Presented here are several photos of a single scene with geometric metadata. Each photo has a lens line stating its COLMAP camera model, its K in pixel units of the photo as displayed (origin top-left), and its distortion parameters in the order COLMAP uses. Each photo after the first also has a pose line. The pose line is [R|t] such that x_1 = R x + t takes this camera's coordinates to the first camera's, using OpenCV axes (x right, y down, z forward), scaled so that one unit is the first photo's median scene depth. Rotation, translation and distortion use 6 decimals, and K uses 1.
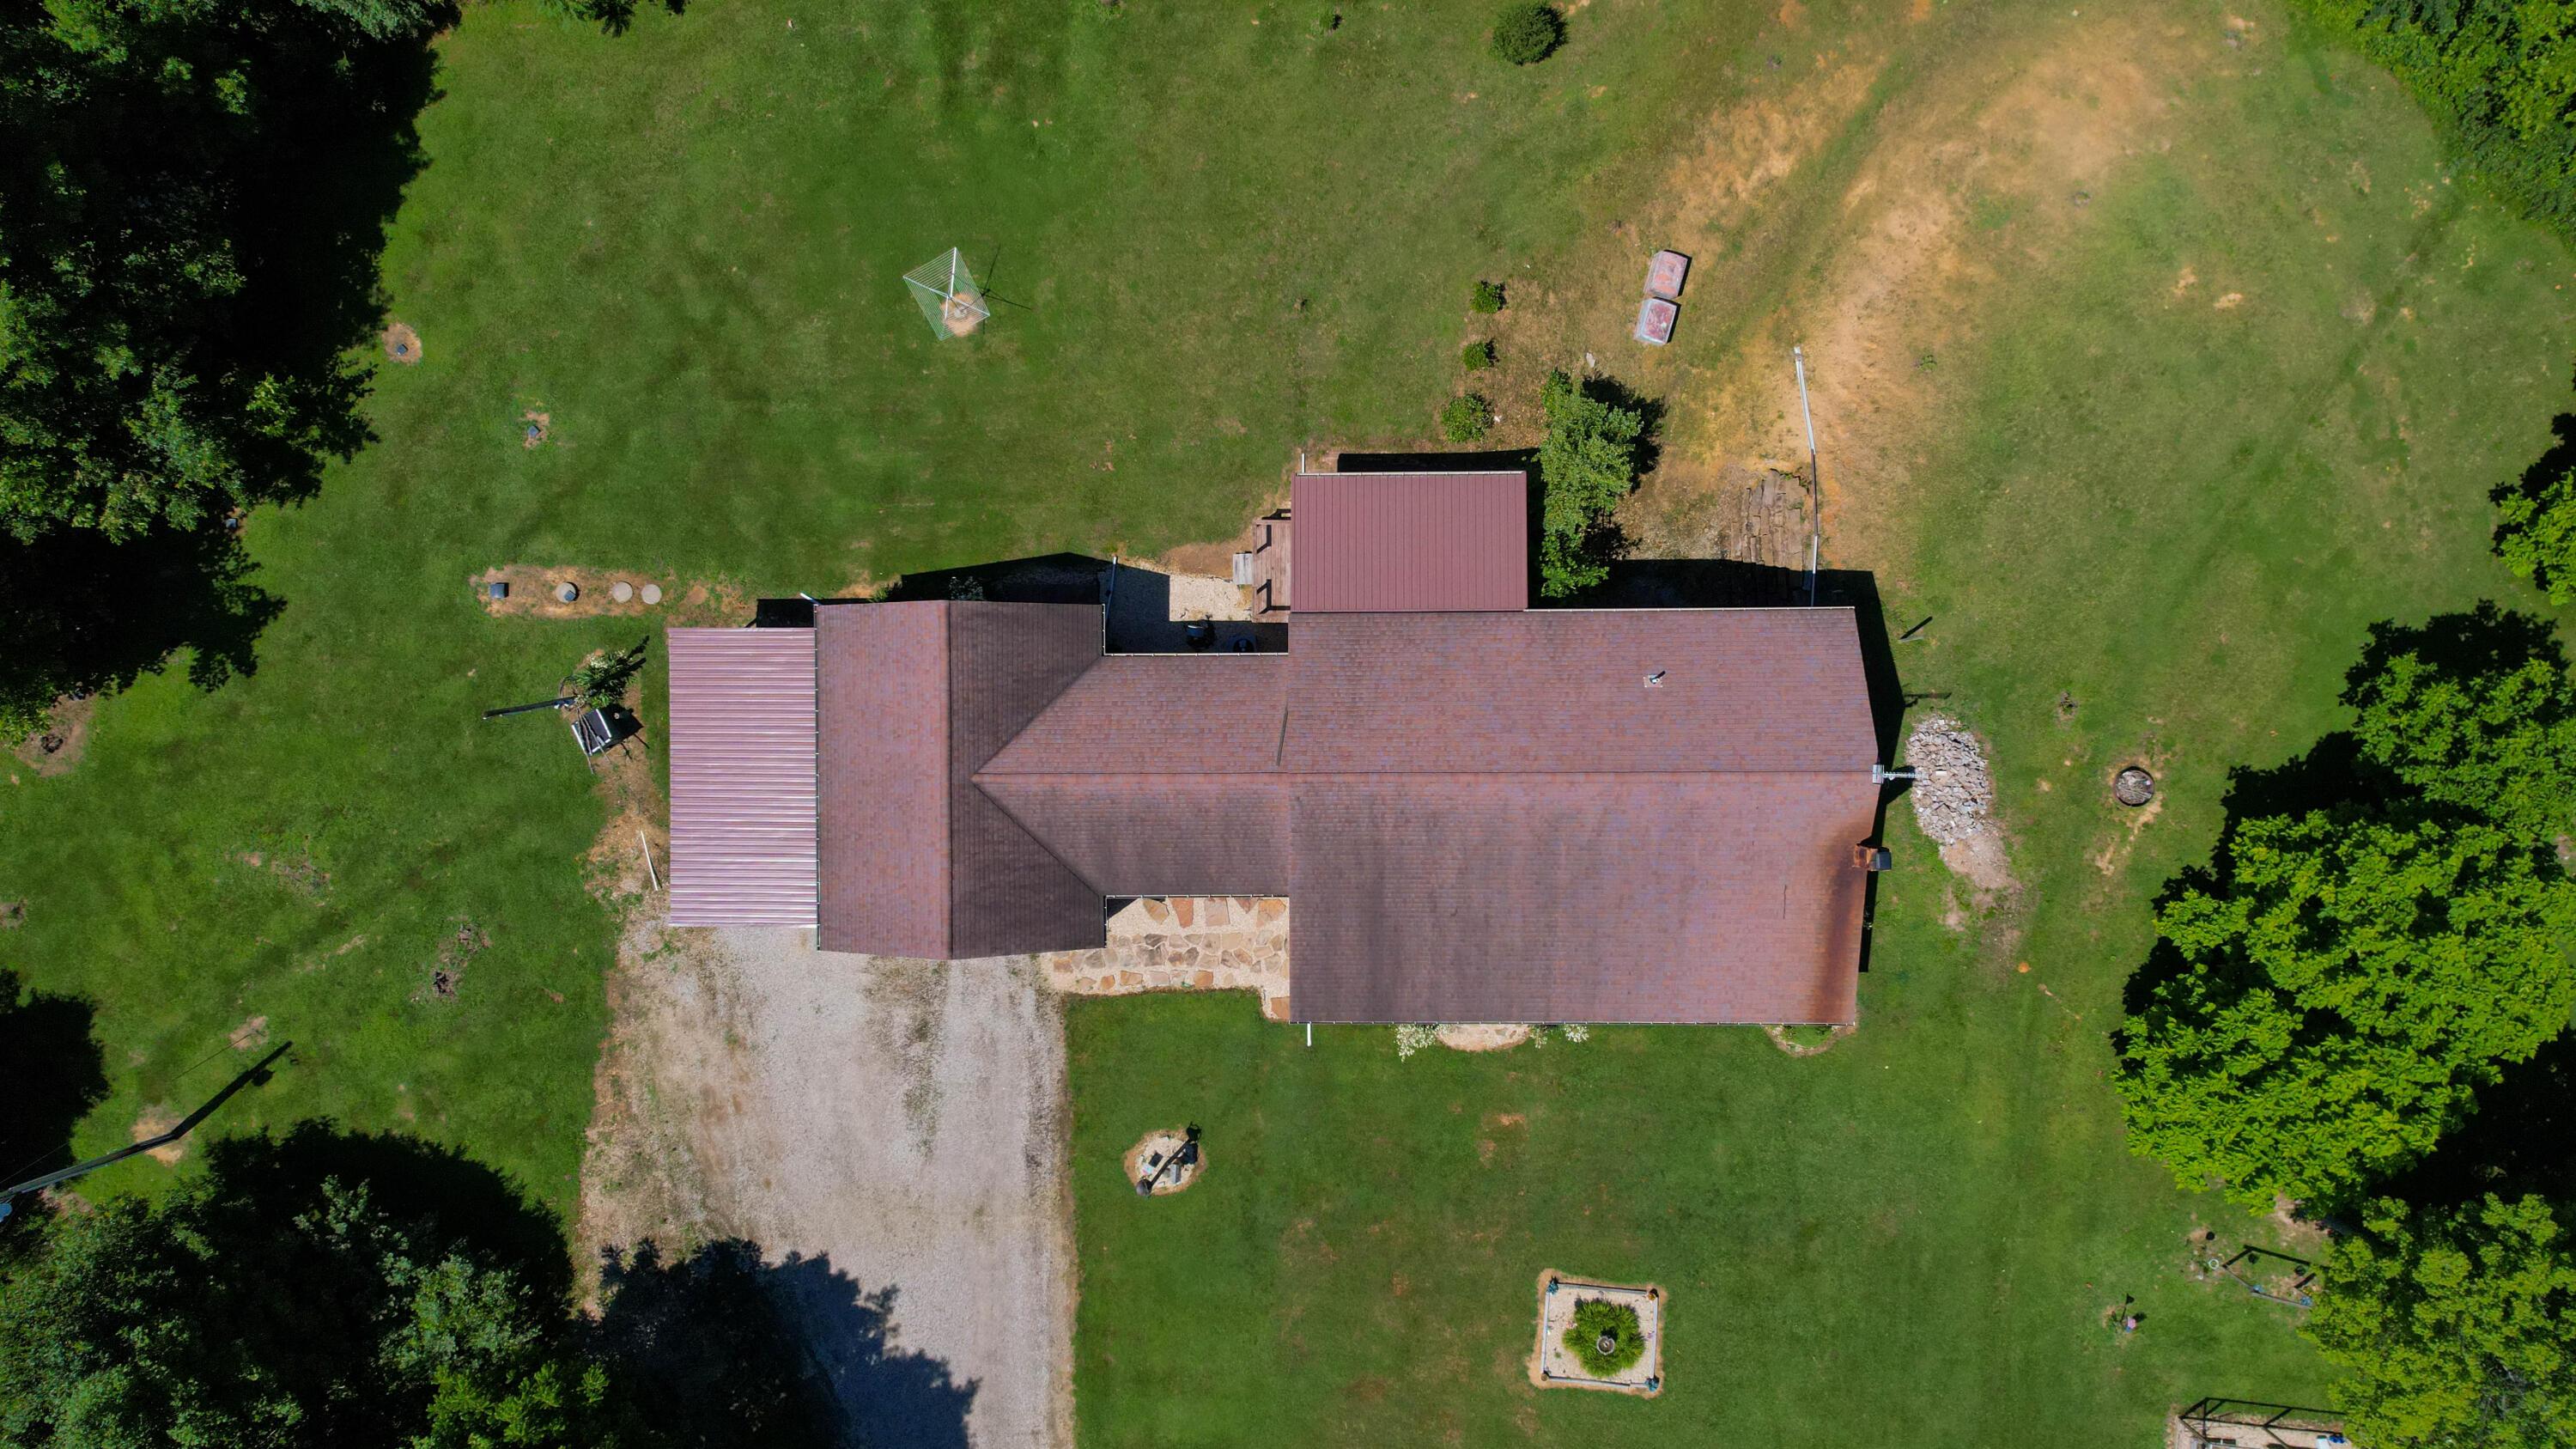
lens RADIAL K [[1633.9, 0, 1287.4], [0, 1633.9, 733.6], [0, 0, 1]] dist [0.127368, -0.128713]
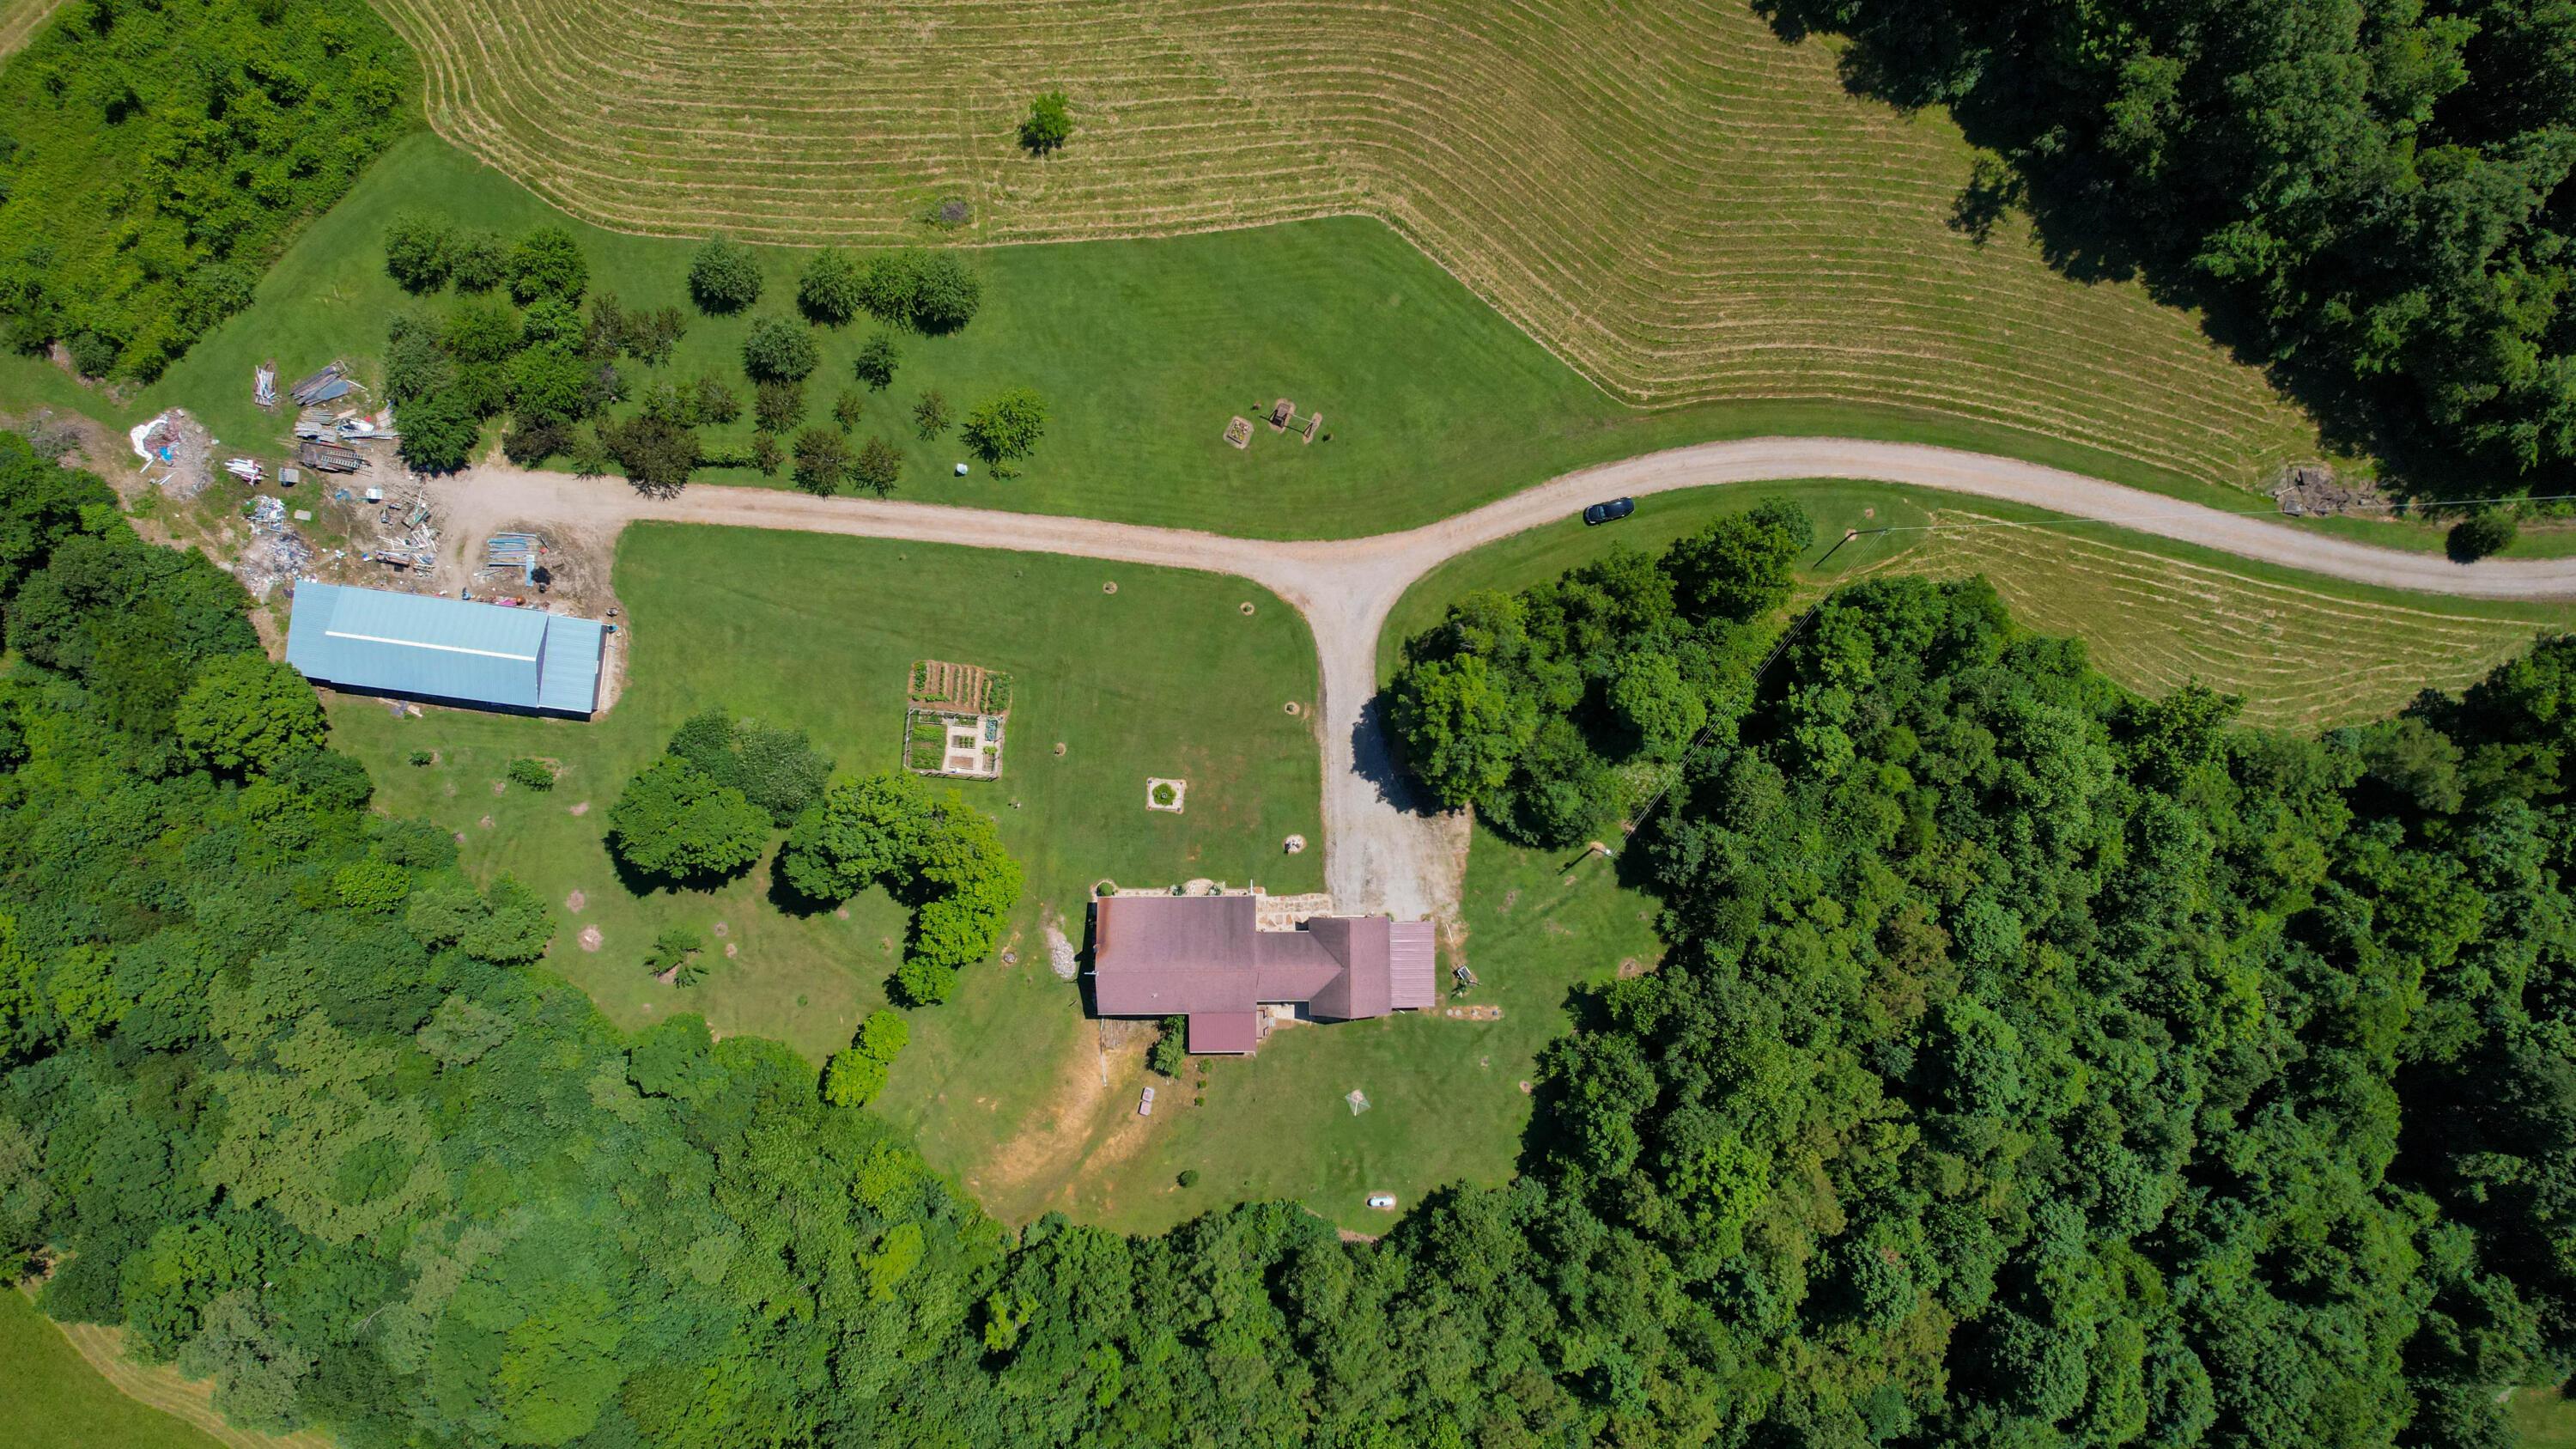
lens RADIAL K [[1633.9, 0, 1287.4], [0, 1633.9, 733.6], [0, 0, 1]] dist [0.127368, -0.128713]
pose [[-0.999482, 0.007358, 0.031344, -0.164049], [-0.008515, -0.999281, -0.036940, 0.599976], [0.031050, -0.037188, 0.998826, -2.285093]]
